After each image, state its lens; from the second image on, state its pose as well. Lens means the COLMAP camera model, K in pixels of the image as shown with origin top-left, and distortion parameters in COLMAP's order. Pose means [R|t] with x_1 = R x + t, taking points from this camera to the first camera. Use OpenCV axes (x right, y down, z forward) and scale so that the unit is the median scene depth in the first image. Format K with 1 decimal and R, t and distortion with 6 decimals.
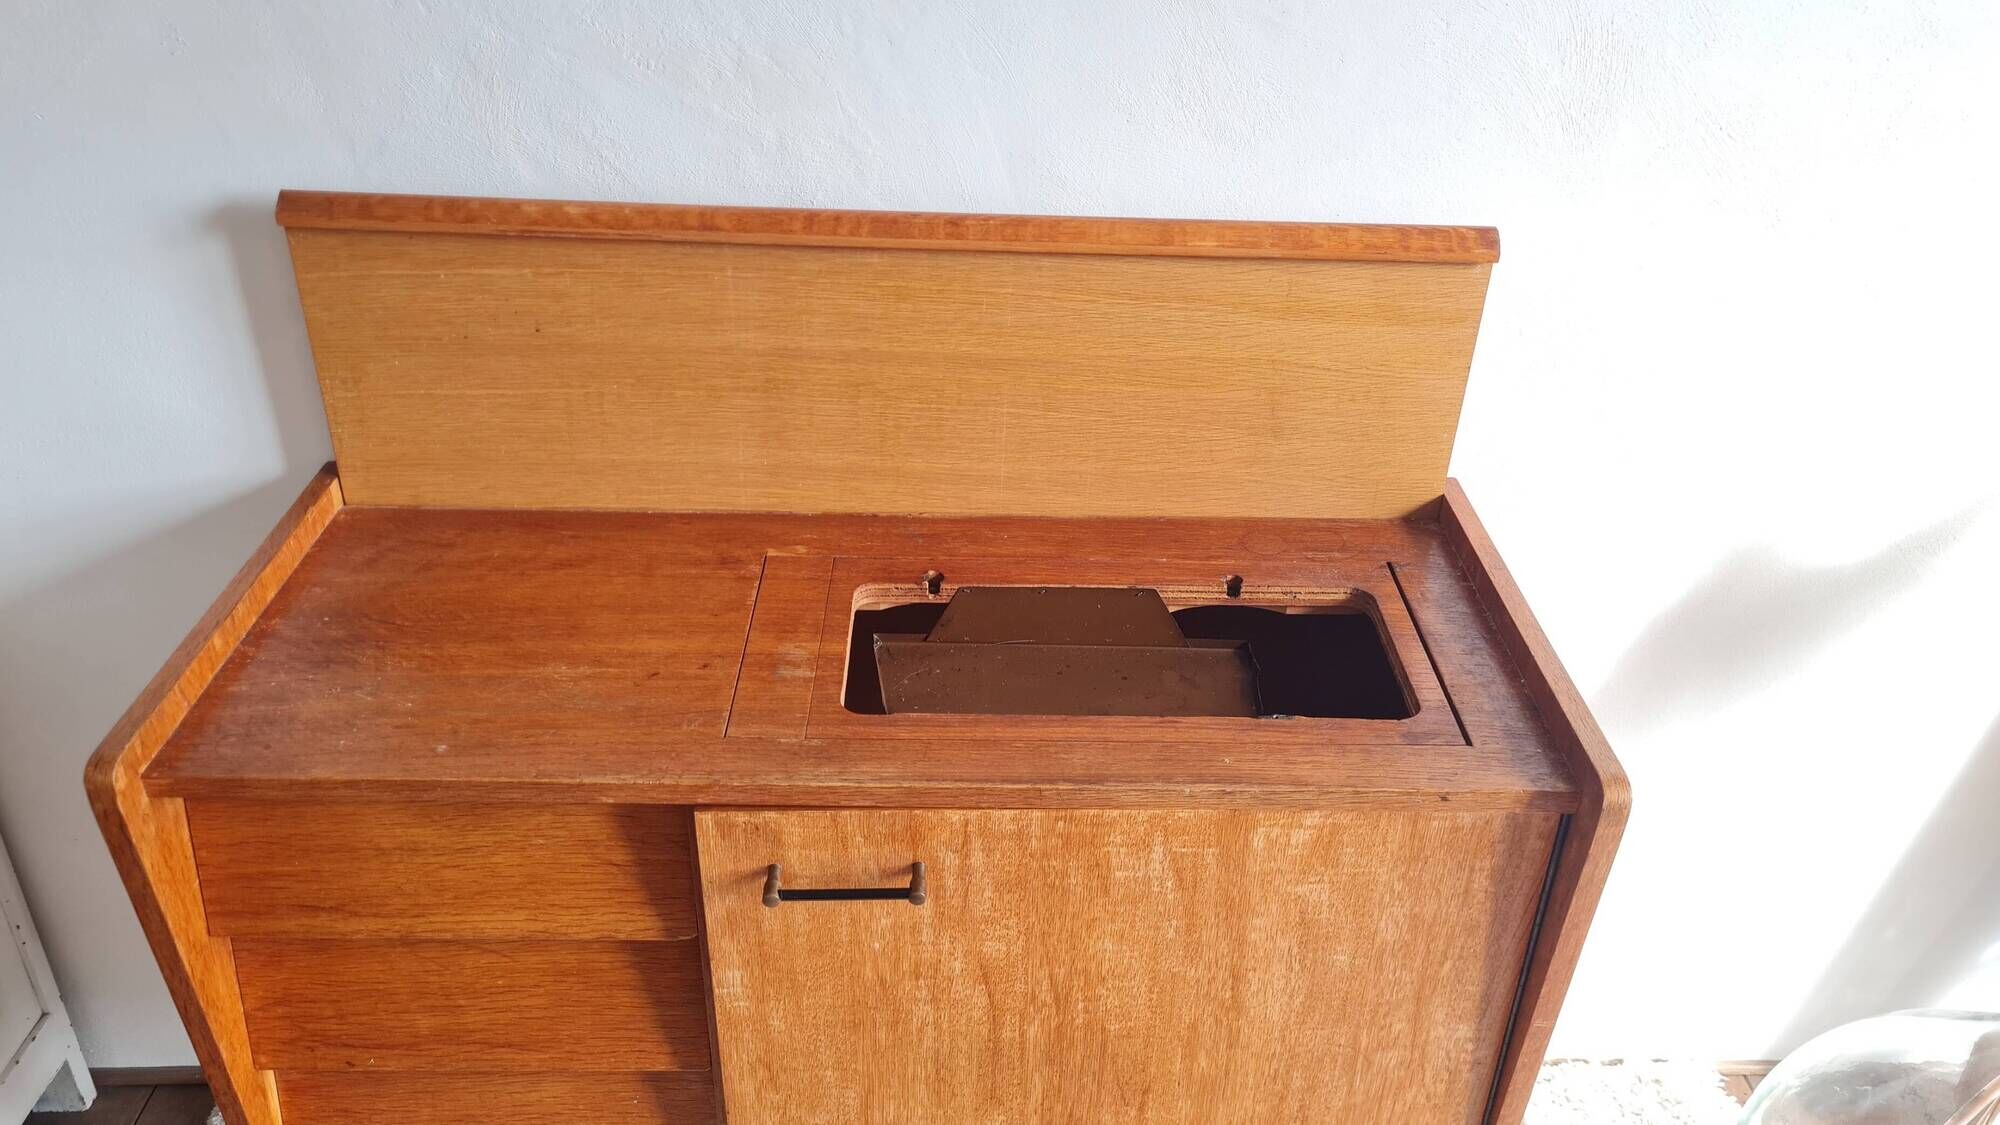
lens RADIAL K [[1330.4, 0, 973.1], [0, 1330.4, 454.2], [0, 0, 1]] dist [0.006295, 0.001963]
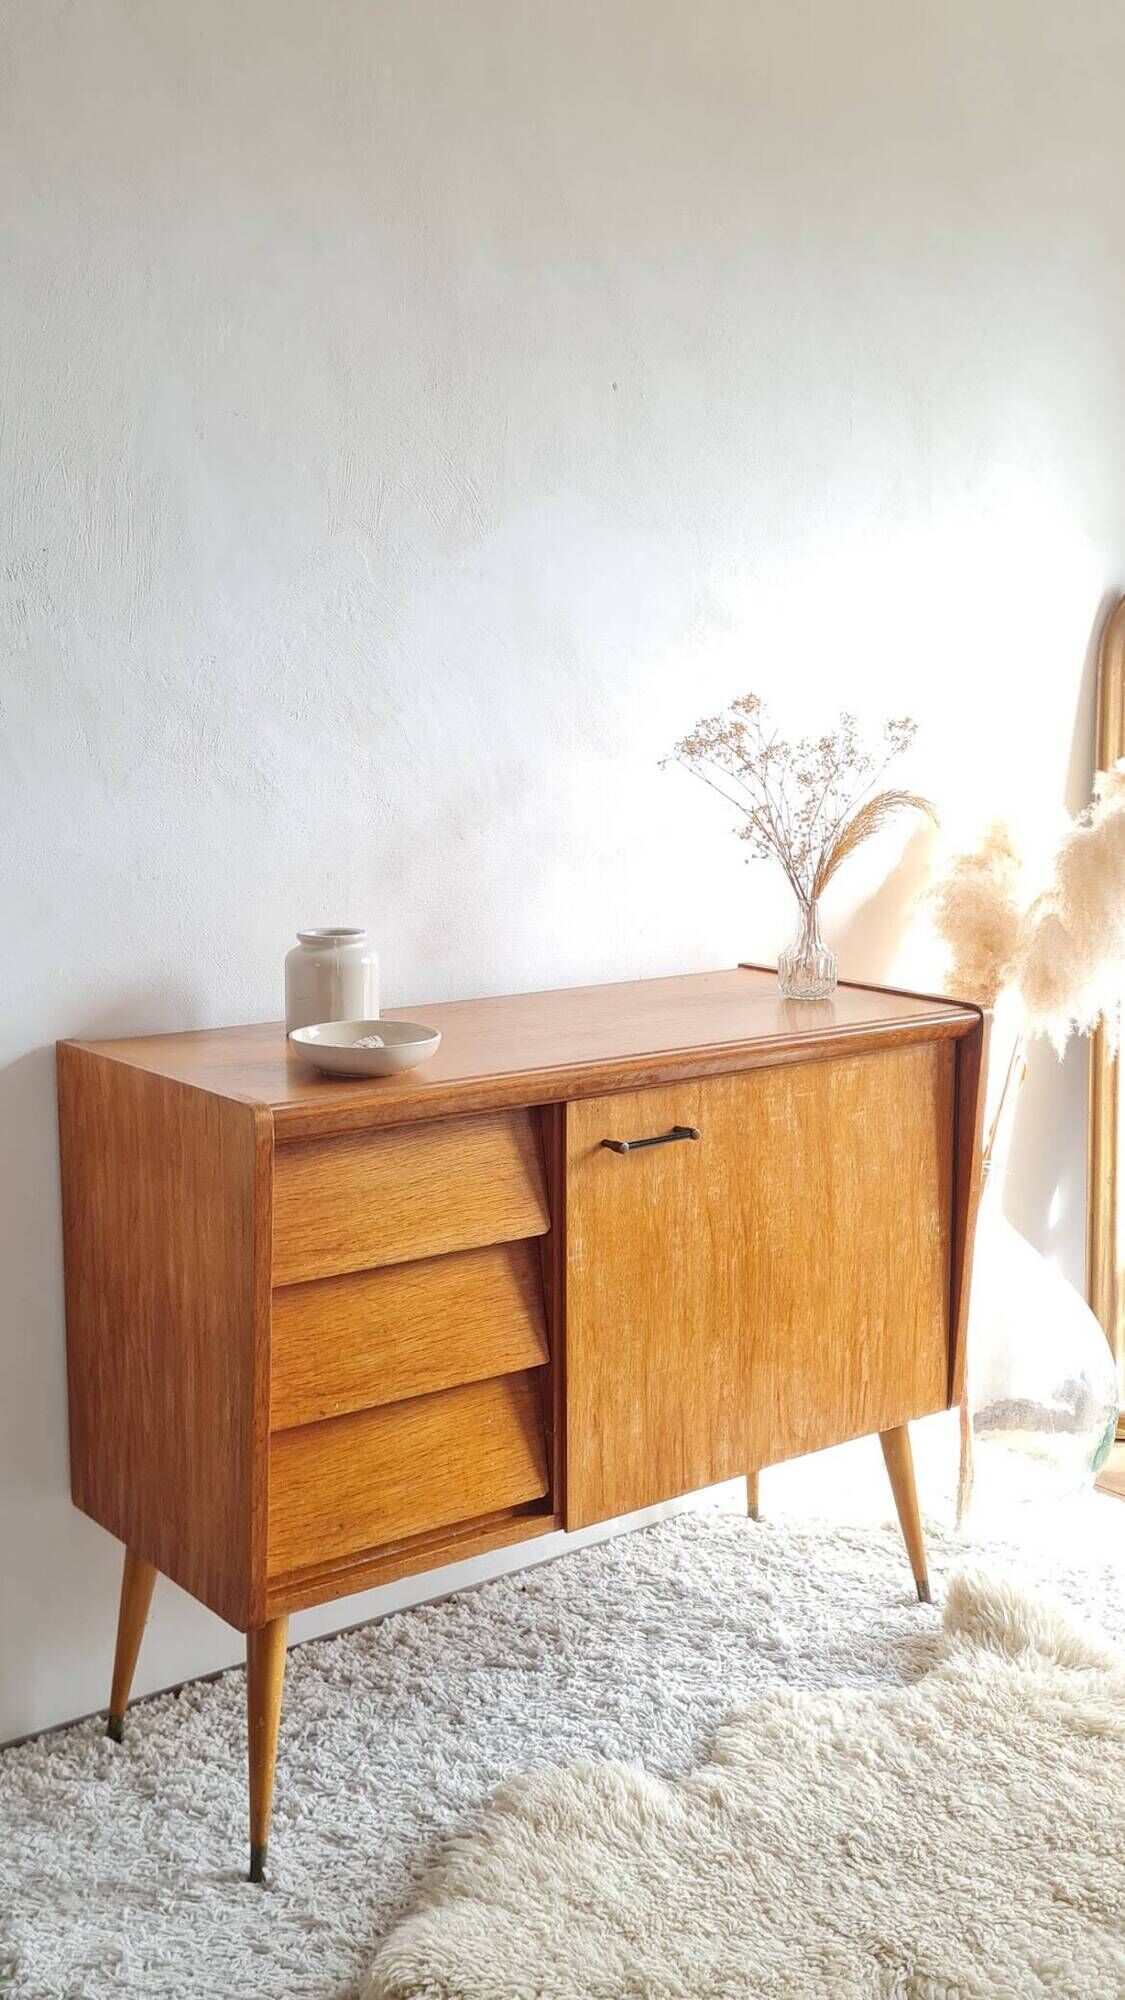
lens RADIAL K [[1999.2, 0, 570.2], [0, 1999.2, 977.7], [0, 0, 1]] dist [0.037376, -0.016896]
pose [[0.805381, -0.099239, 0.584391, -1.413240], [0.273092, 0.937142, -0.217221, 0.585727], [-0.526101, 0.334538, 0.781858, -0.778153]]
